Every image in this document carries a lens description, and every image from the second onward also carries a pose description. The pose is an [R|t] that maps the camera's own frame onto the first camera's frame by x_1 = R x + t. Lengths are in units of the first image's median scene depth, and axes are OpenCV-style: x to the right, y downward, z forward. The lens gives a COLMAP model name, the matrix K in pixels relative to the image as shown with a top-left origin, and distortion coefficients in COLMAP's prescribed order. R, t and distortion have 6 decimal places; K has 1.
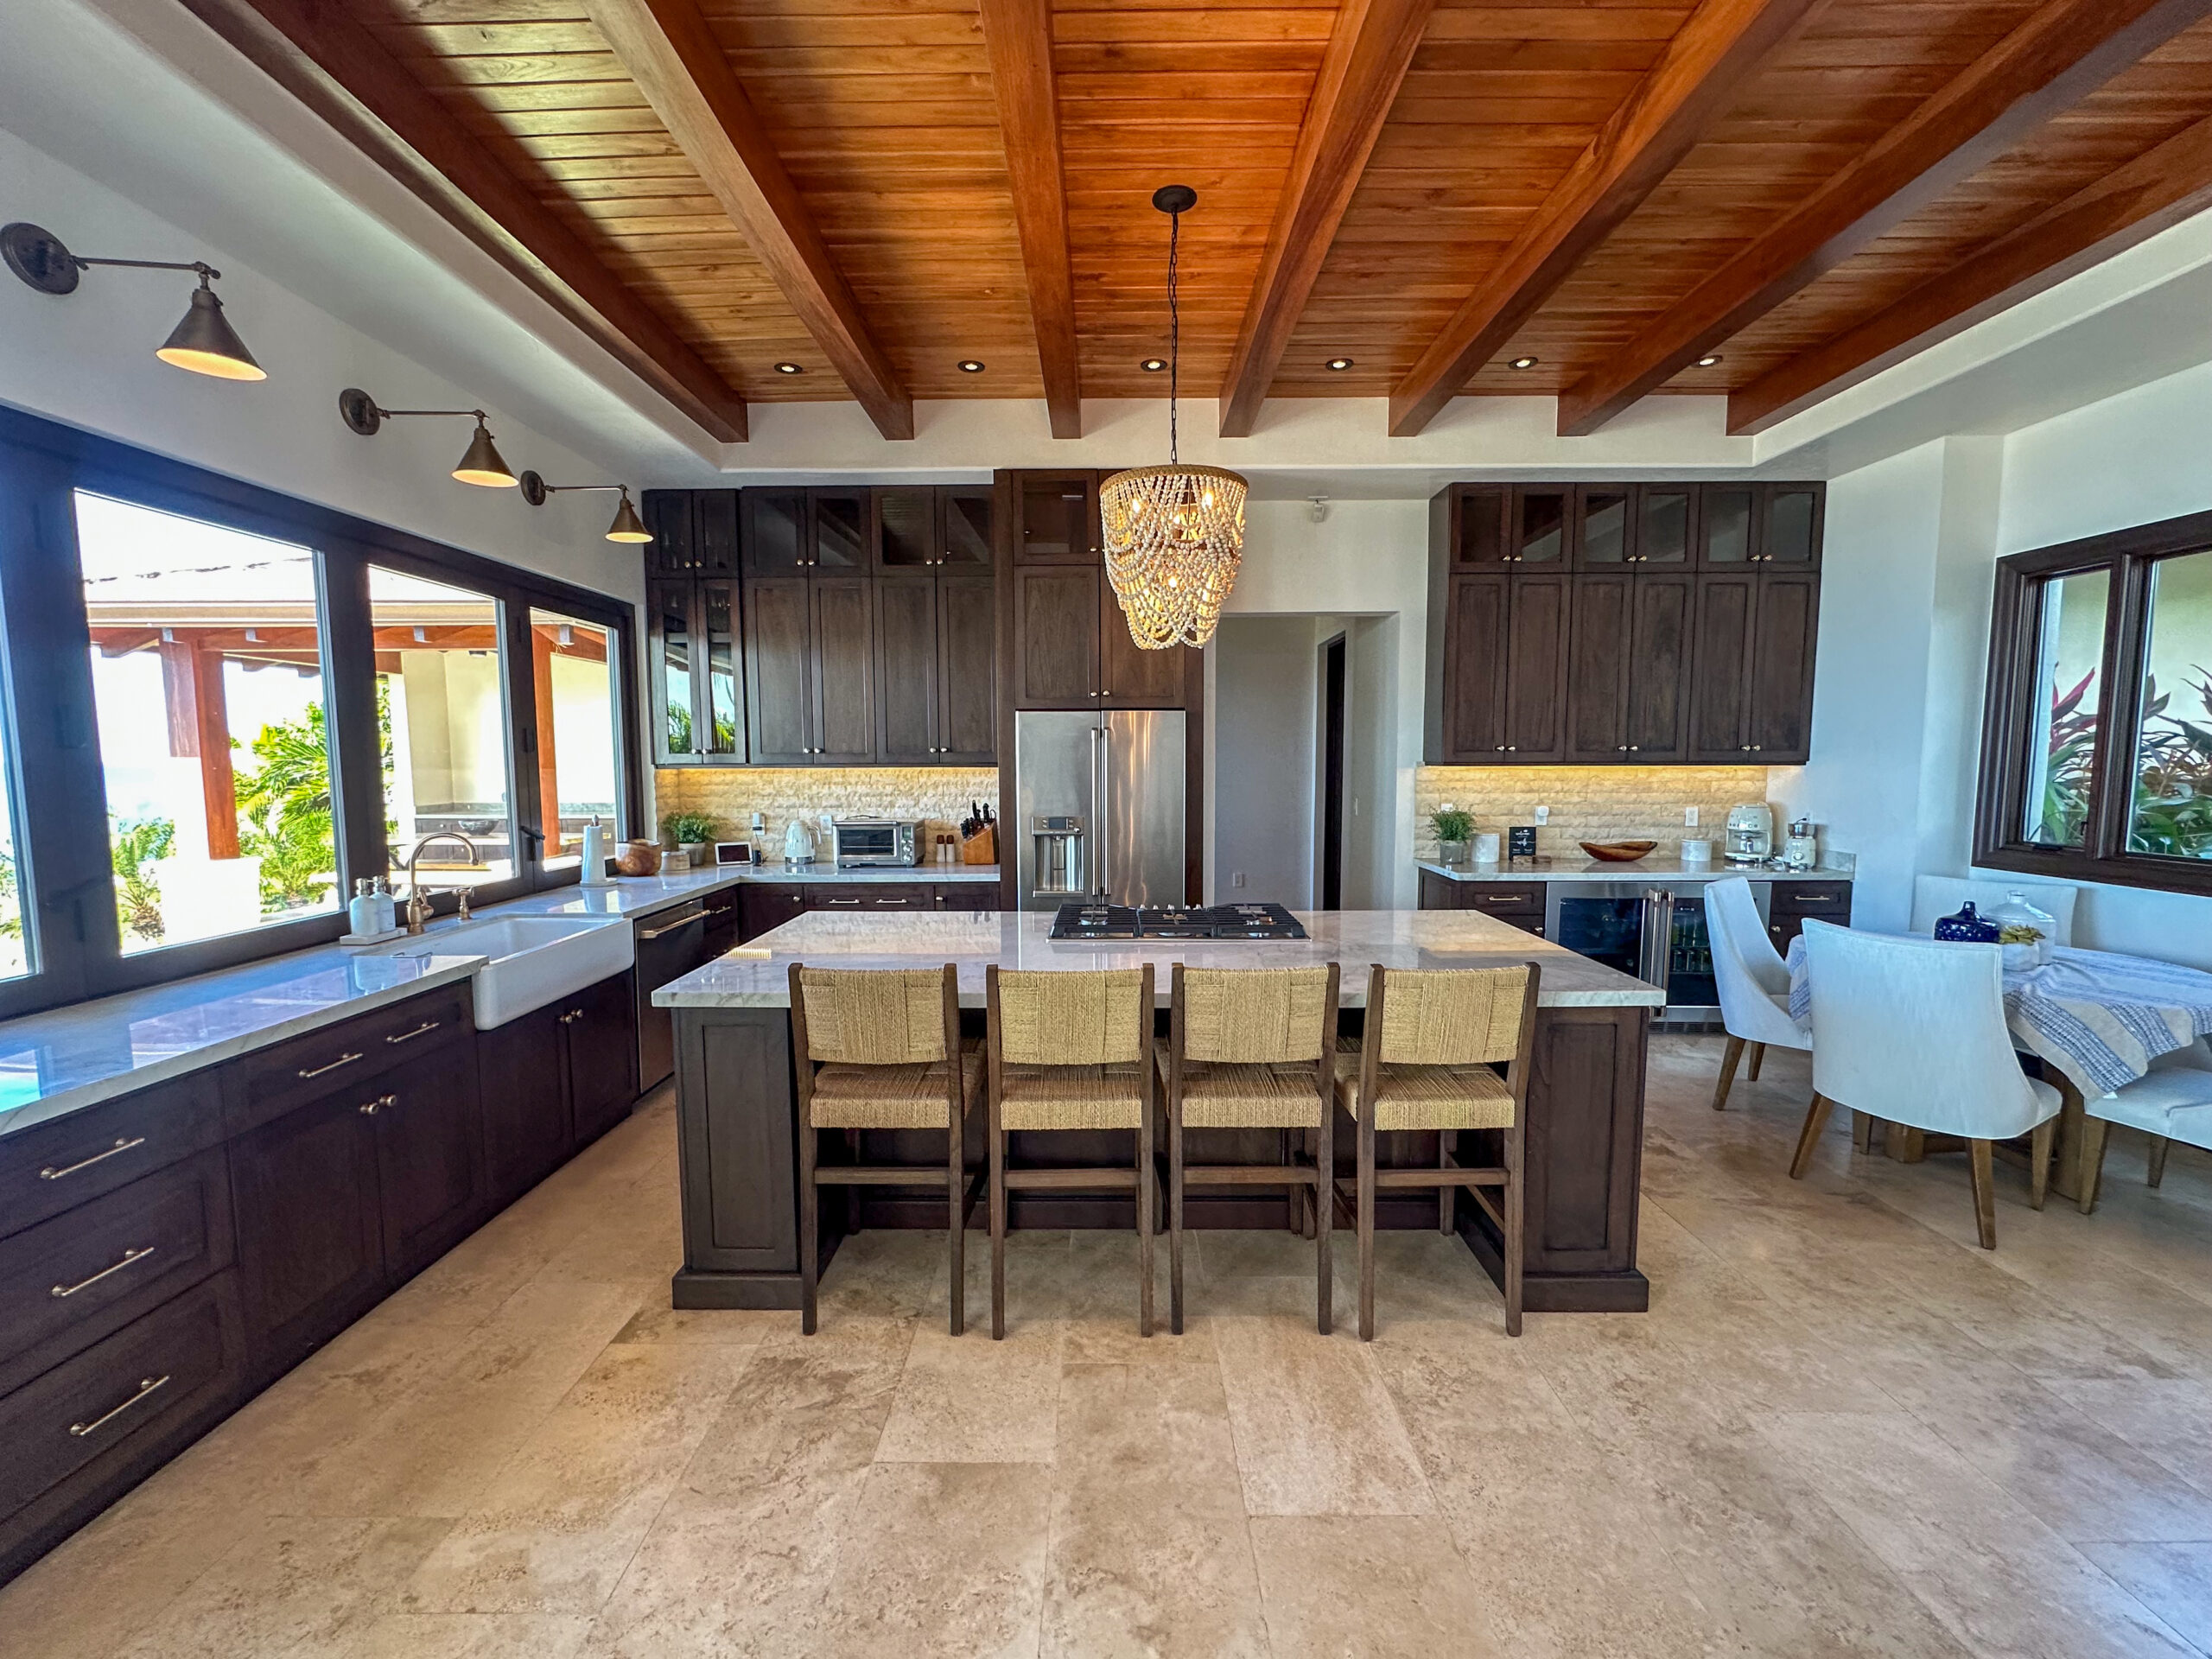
lens RADIAL K [[884.8, 0, 1104.4], [0, 884.8, 833.1], [0, 0, 1]] dist [-0.004491, 0.001126]
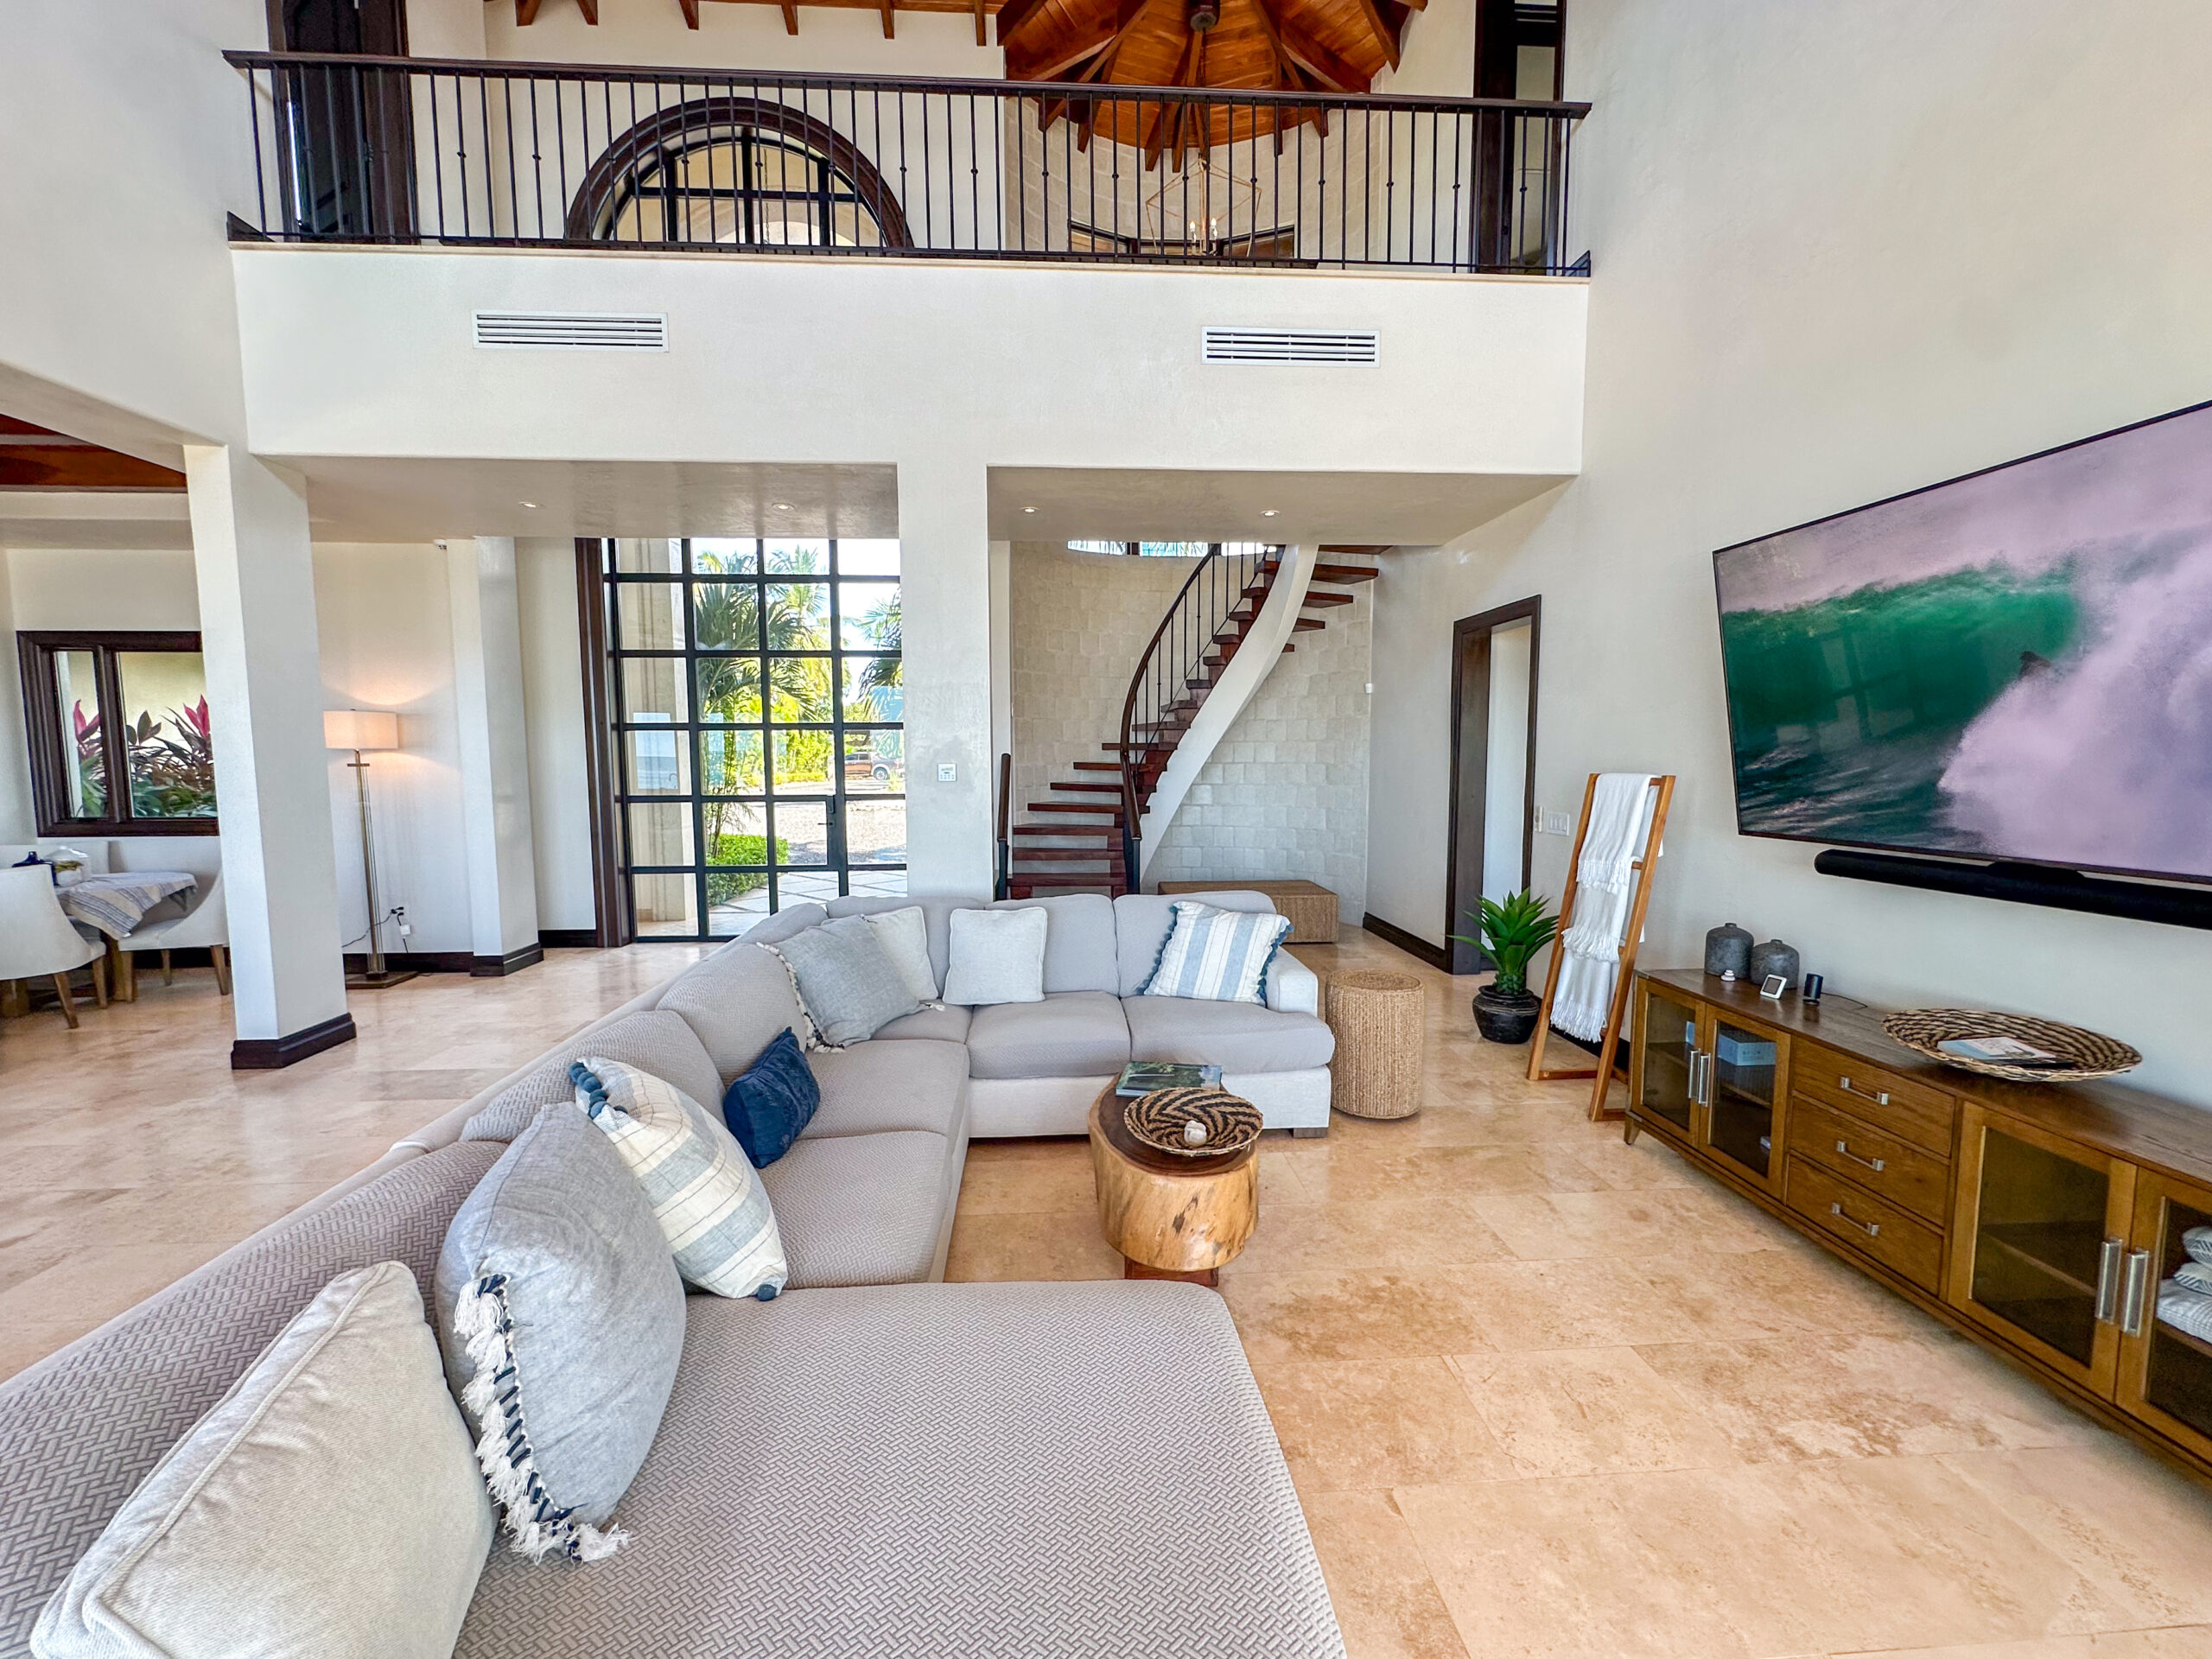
lens RADIAL K [[884.8, 0, 1099.2], [0, 884.8, 831.4], [0, 0, 1]] dist [-0.004491, 0.001126]
pose [[-0.068379, -0.086157, 0.993932, -0.512529], [0.086735, 0.991979, 0.091955, 0.038989], [-0.993882, 0.092496, -0.060358, -0.574977]]
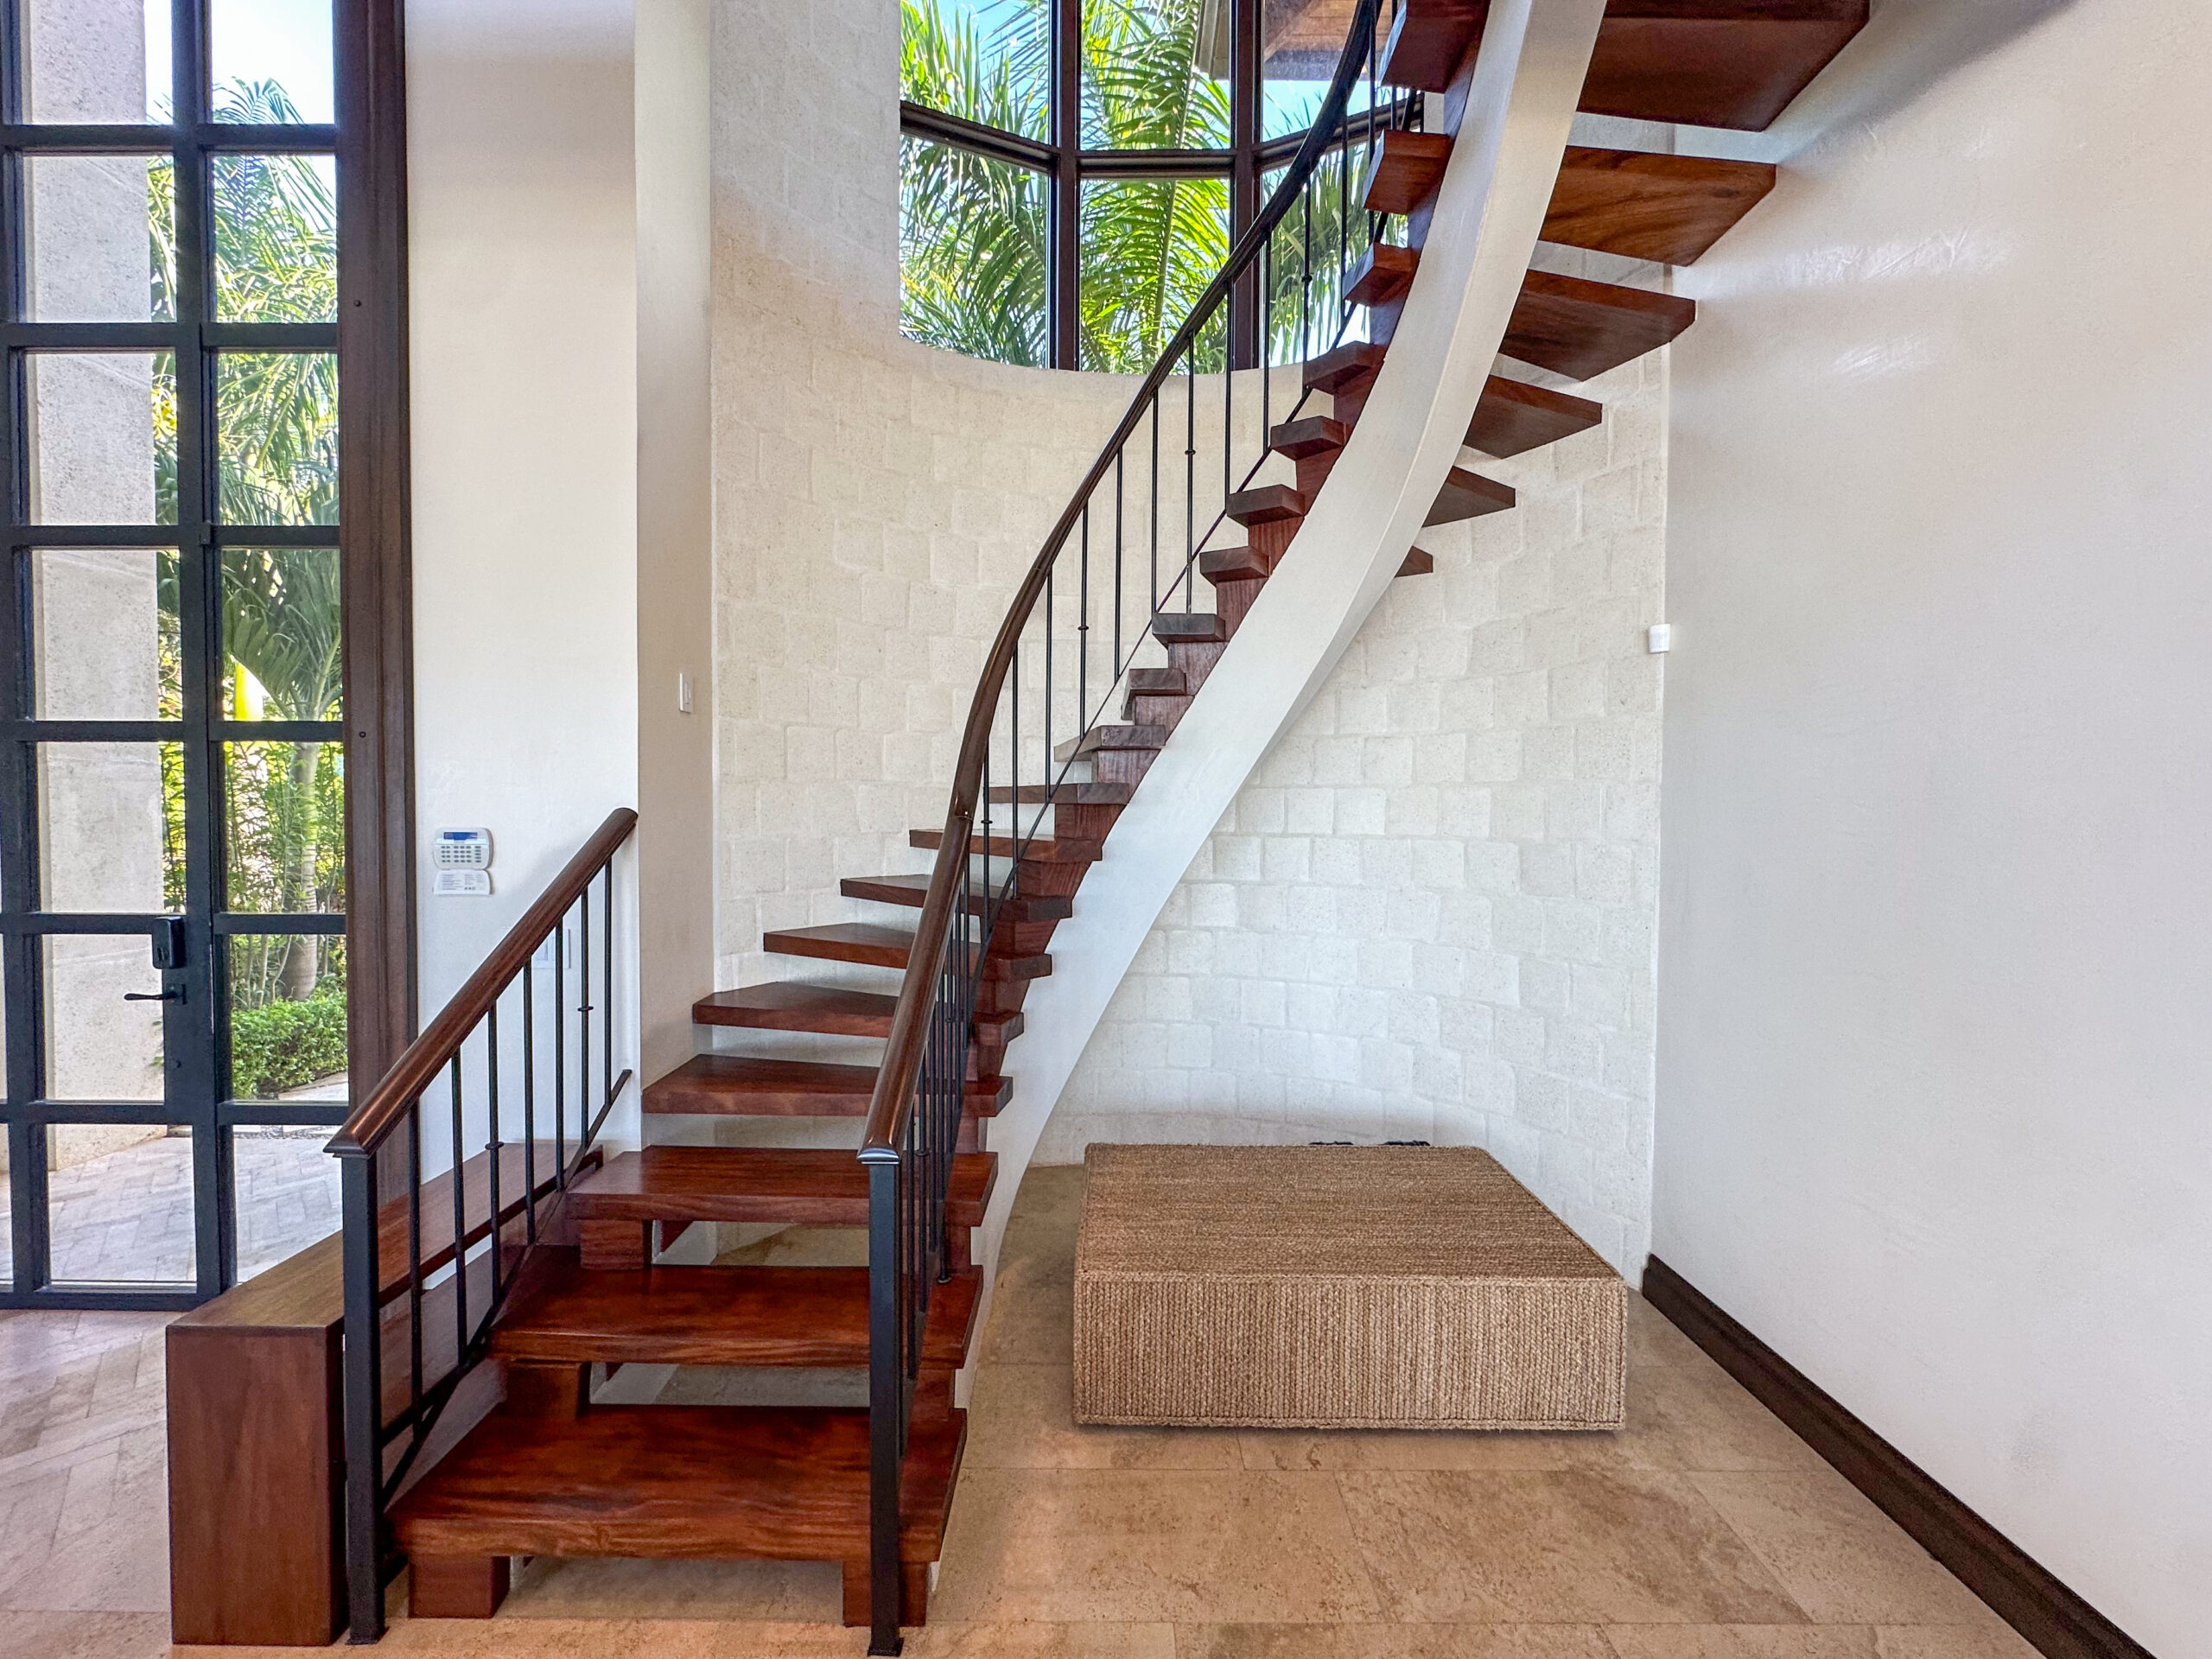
lens RADIAL K [[884.8, 0, 1109.5], [0, 884.8, 835.1], [0, 0, 1]] dist [-0.004491, 0.001126]
pose [[-0.012762, -0.025025, 0.999605, 0.418762], [0.077742, 0.996636, 0.025943, 0.055746], [-0.996892, 0.078042, -0.010773, -0.787816]]
